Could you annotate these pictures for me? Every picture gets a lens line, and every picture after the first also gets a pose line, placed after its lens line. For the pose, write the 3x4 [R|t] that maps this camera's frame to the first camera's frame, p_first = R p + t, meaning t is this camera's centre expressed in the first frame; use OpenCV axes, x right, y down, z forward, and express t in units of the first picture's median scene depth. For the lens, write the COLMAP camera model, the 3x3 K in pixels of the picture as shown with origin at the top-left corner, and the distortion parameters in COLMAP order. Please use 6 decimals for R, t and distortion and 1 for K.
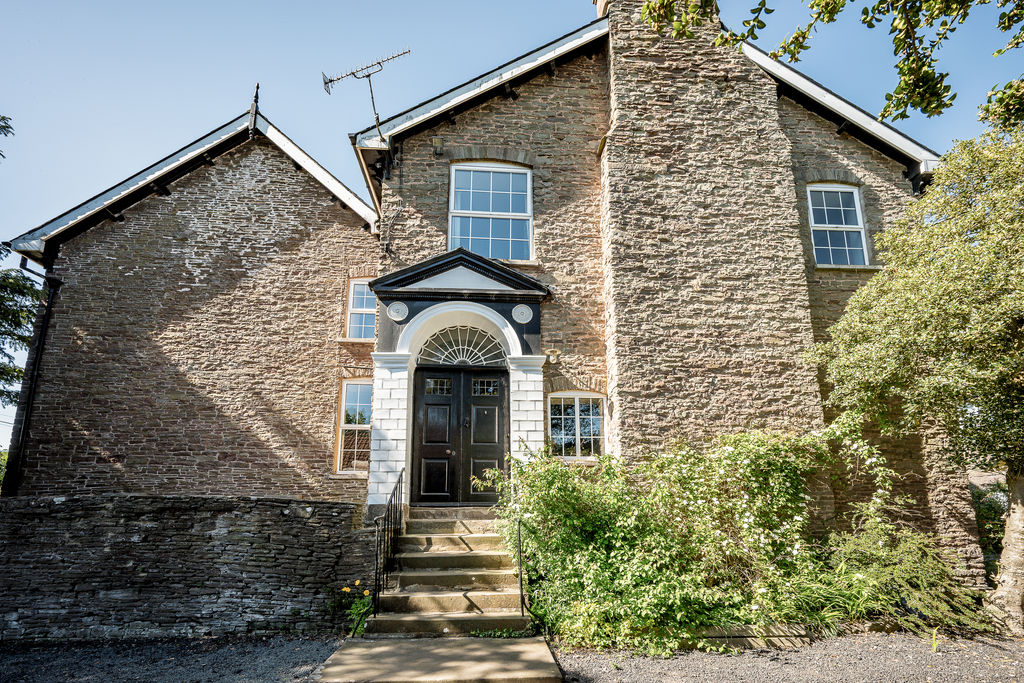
lens RADIAL K [[425.3, 0, 511.8], [0, 425.3, 443.4], [0, 0, 1]] dist [0.001400, 0.000143]
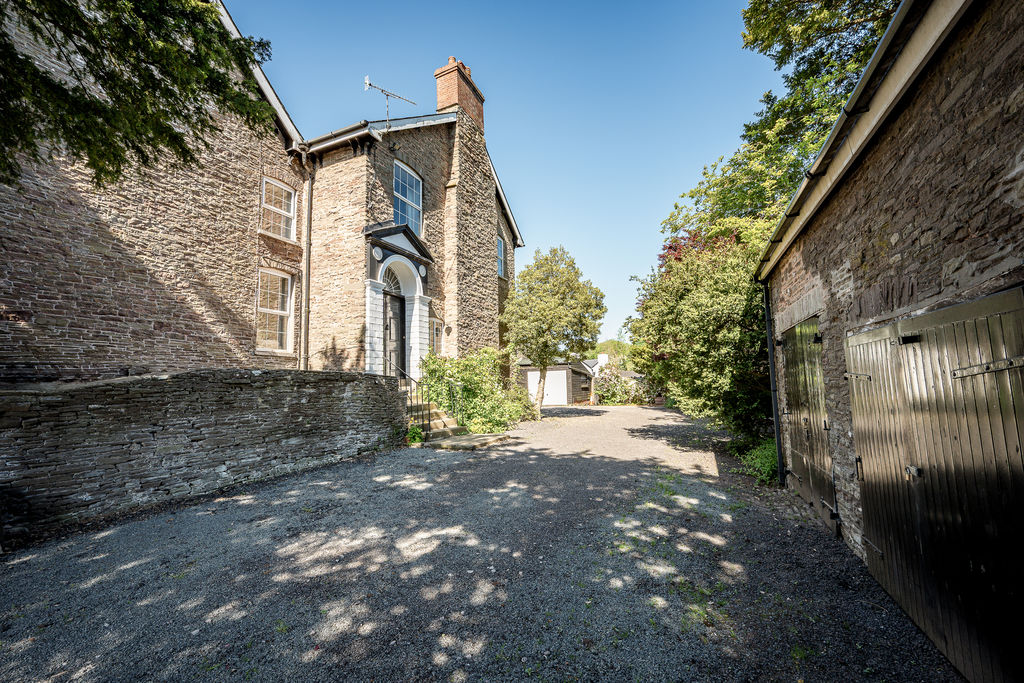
lens RADIAL K [[417.7, 0, 512.0], [0, 417.7, 341.5], [0, 0, 1]] dist [-0.000112, -0.000013]
pose [[0.453785, 0.083378, 0.887202, -1.188115], [-0.132853, 0.990816, -0.025164, -0.017332], [-0.881152, -0.106449, 0.460694, -0.142052]]
